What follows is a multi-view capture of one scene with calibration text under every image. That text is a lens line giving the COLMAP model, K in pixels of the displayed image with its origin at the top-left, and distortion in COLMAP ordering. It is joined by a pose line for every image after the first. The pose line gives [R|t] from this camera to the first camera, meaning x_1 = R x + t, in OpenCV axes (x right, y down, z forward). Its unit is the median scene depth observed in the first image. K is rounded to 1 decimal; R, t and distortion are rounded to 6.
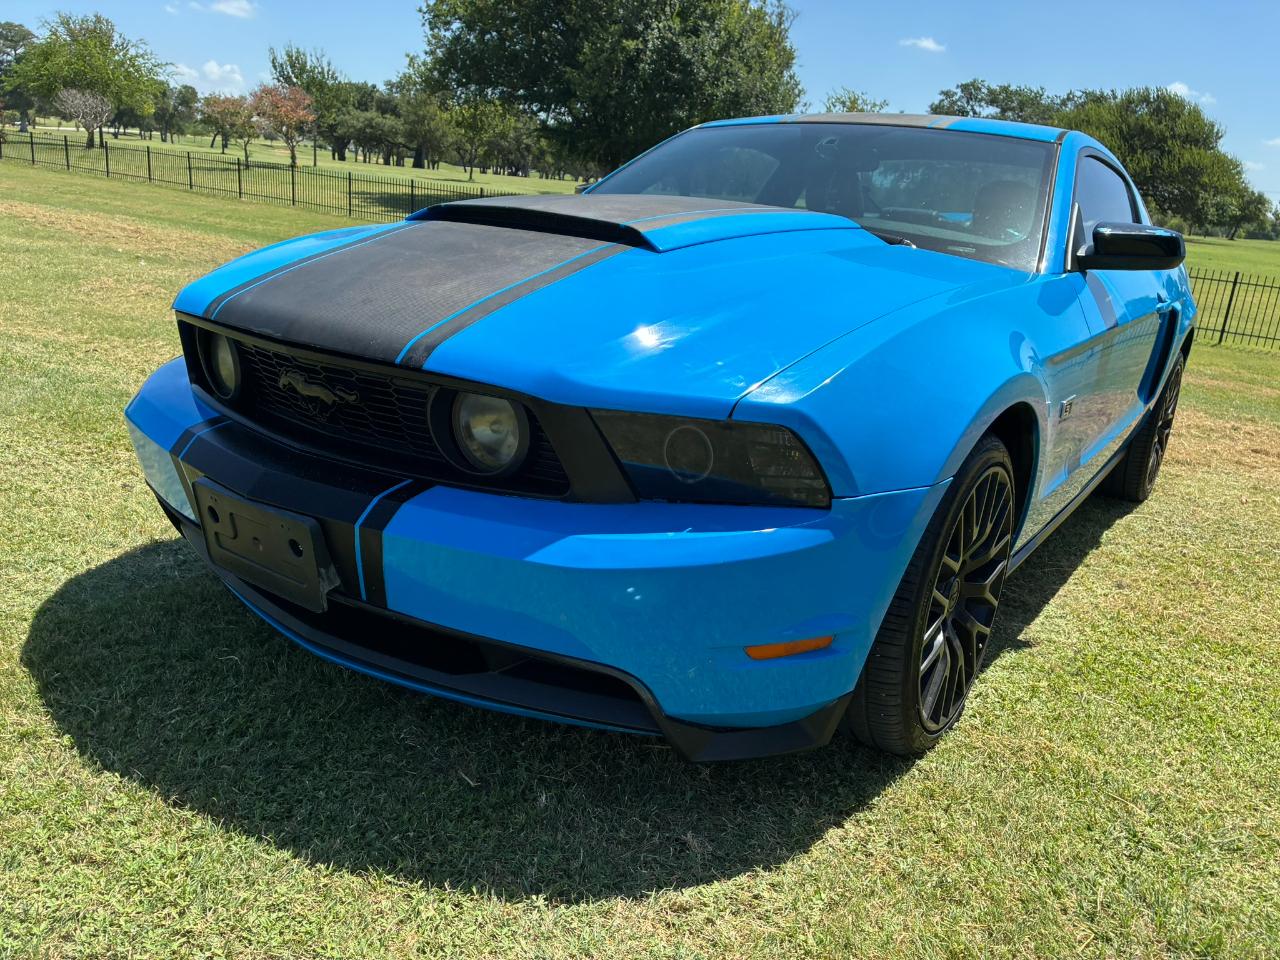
lens RADIAL K [[955.3, 0, 640.0], [0, 955.3, 480.0], [0, 0, 1]] dist [0.038940, -0.052111]
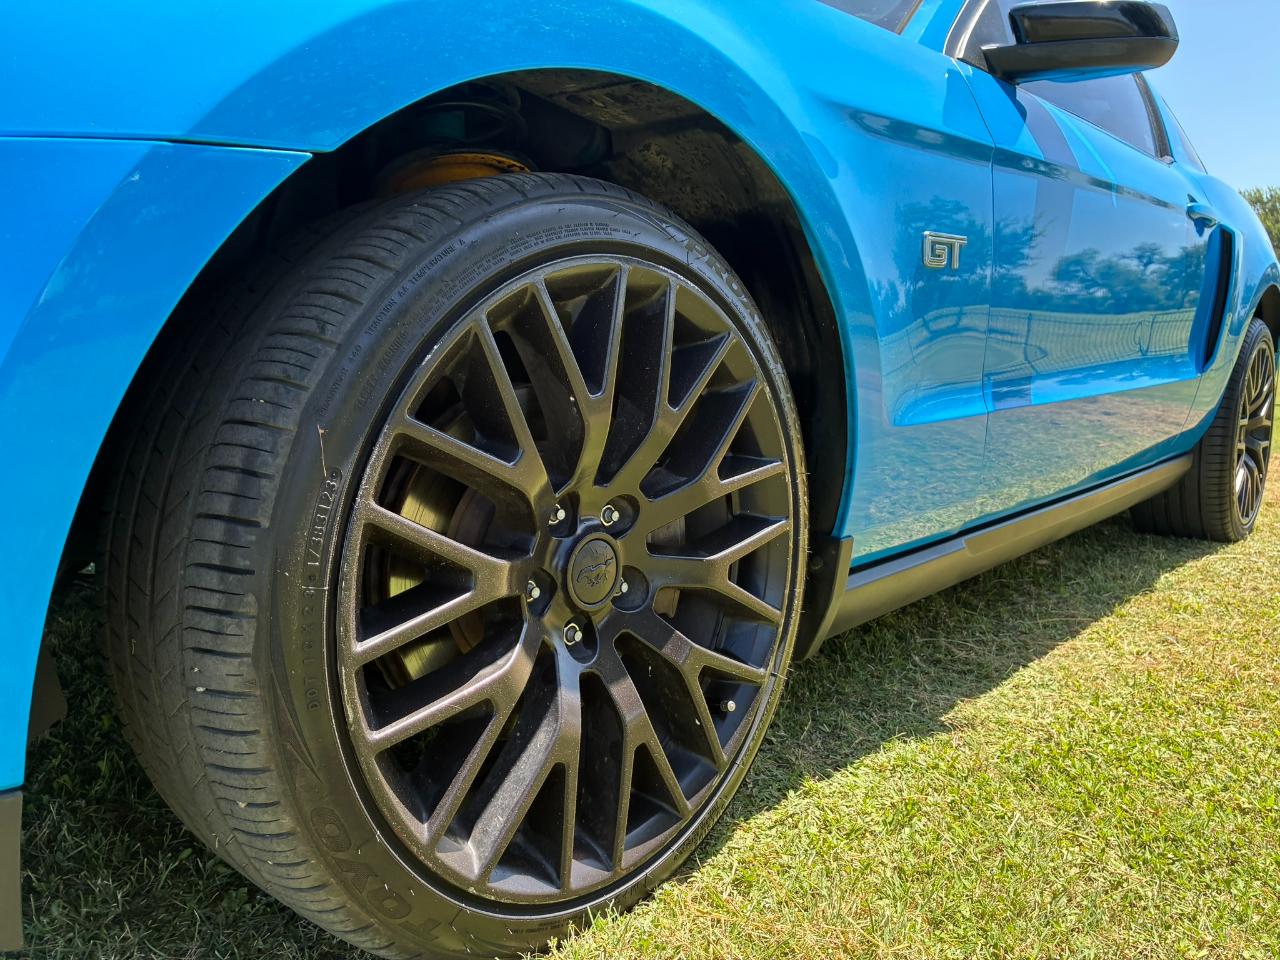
lens RADIAL K [[953.2, 0, 619.6], [0, 953.2, 482.3], [0, 0, 1]] dist [0.047800, -0.055240]
pose [[0.989396, -0.057494, -0.133375, 0.330612], [0.037223, 0.988018, -0.149782, 0.120194], [0.140389, 0.143229, 0.979682, 0.474635]]
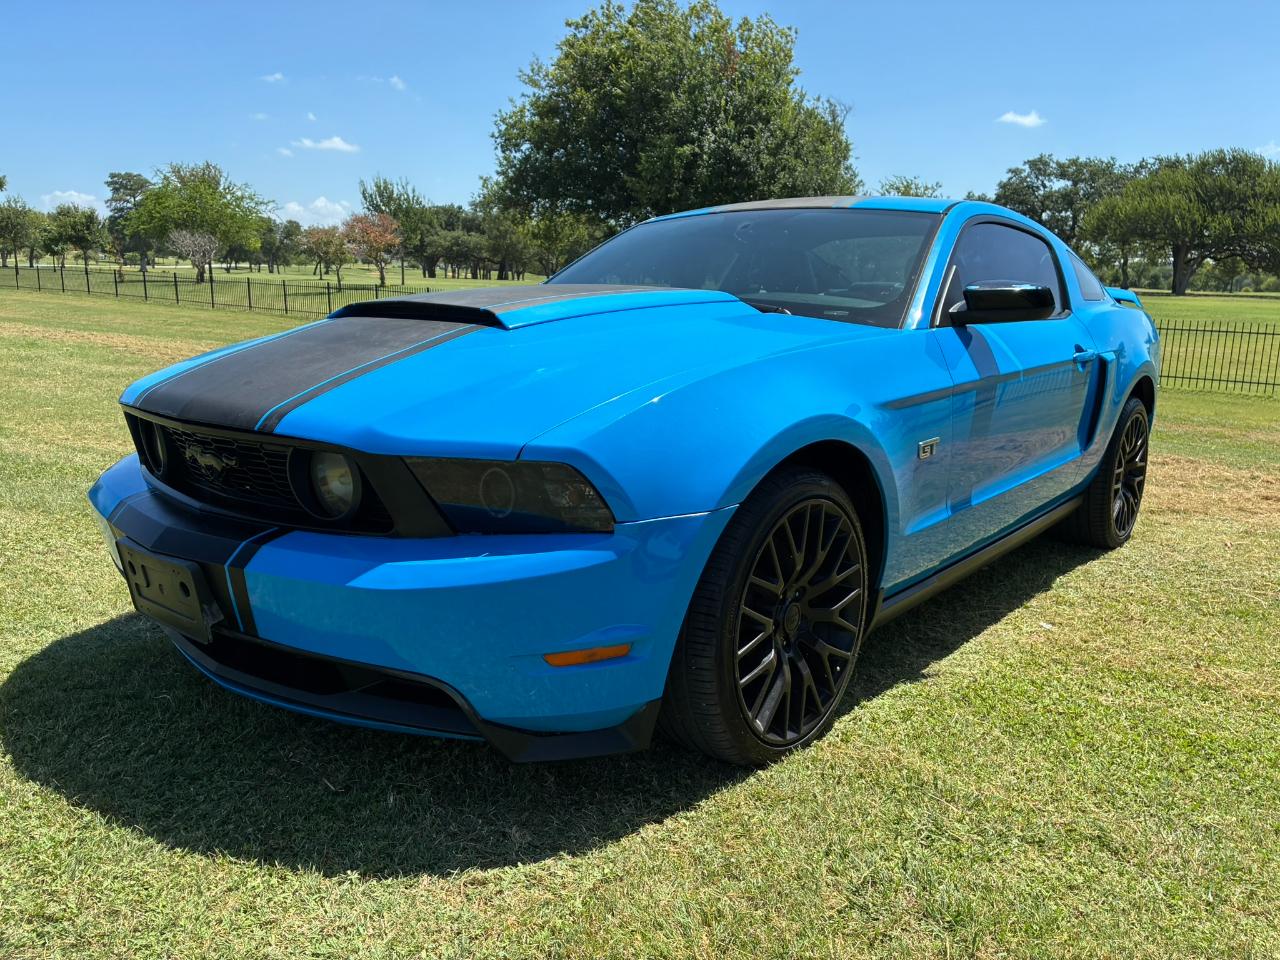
lens RADIAL K [[955.3, 0, 640.0], [0, 955.3, 480.0], [0, 0, 1]] dist [0.038940, -0.052111]
pose [[0.994821, -0.050651, -0.088128, 0.213837], [0.041974, 0.994333, -0.097672, 0.051503], [0.092576, 0.093467, 0.991309, -0.099610]]
